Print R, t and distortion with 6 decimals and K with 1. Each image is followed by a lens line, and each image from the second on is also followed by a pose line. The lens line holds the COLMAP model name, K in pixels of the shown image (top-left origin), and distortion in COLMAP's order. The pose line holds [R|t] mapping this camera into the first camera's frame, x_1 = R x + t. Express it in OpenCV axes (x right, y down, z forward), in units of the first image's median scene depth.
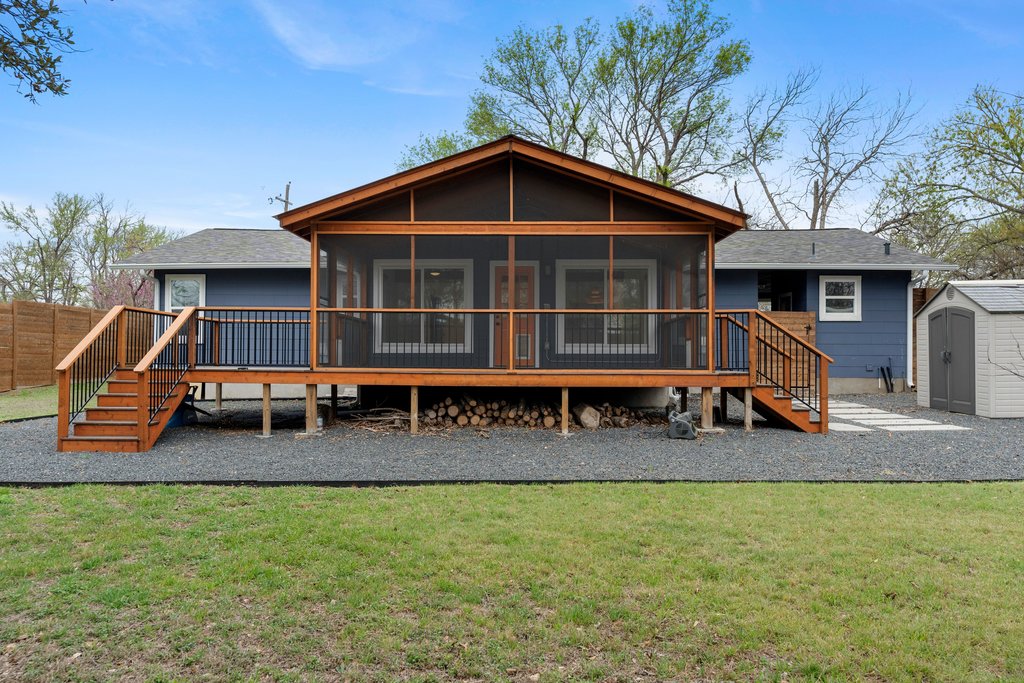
lens RADIAL K [[733.2, 0, 515.6], [0, 733.2, 343.4], [0, 0, 1]] dist [0.014361, 0.002117]
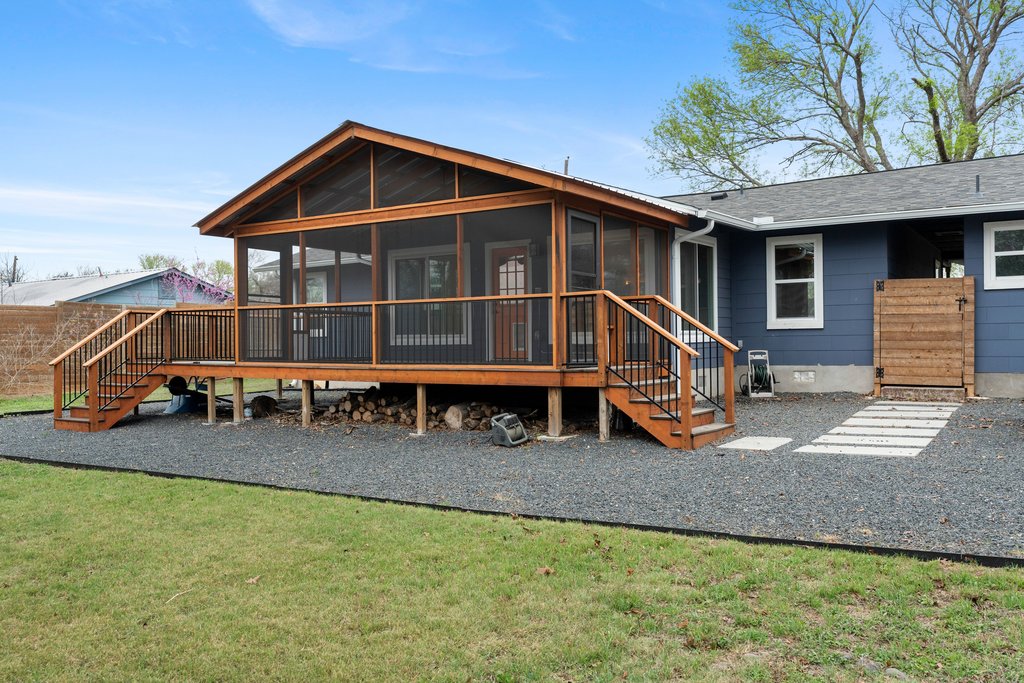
lens RADIAL K [[848.3, 0, 516.0], [0, 848.3, 341.1], [0, 0, 1]] dist [0.007019, 0.001016]
pose [[0.846109, -0.011543, -0.532885, 0.560924], [0.022392, 0.999653, 0.013900, -0.004508], [0.532539, -0.023693, 0.846074, 0.124433]]
